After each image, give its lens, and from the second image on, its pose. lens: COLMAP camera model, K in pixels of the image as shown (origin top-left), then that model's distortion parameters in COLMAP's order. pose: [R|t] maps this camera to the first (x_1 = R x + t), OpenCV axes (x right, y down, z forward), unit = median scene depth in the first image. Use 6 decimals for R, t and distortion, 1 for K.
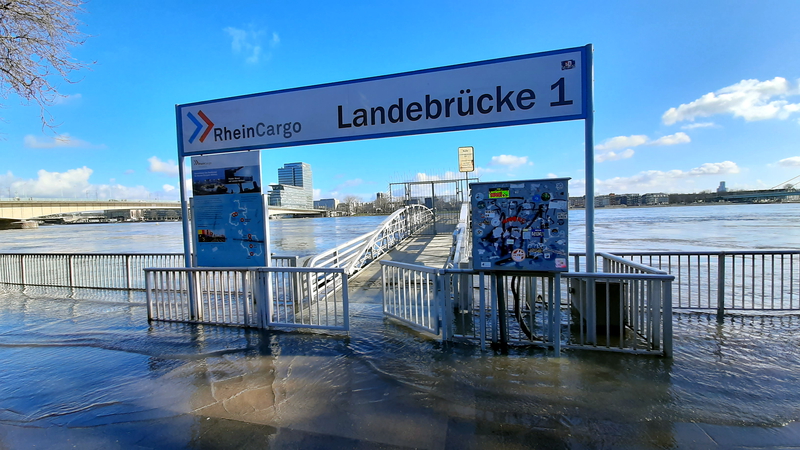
lens RADIAL K [[311.8, 0, 400.0], [0, 311.8, 225.0], [0, 0, 1]] dist [0.013243, -0.000095]
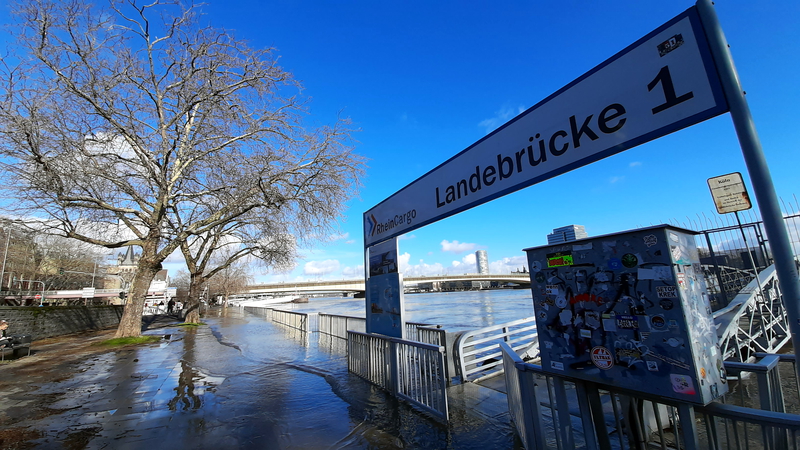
lens RADIAL K [[311.8, 0, 400.0], [0, 311.8, 225.0], [0, 0, 1]] dist [0.013243, -0.000095]
pose [[0.686126, -0.161735, -0.709276, 0.520818], [0.004997, 0.975998, -0.217721, -0.023319], [0.727465, 0.145840, 0.670466, 0.223391]]
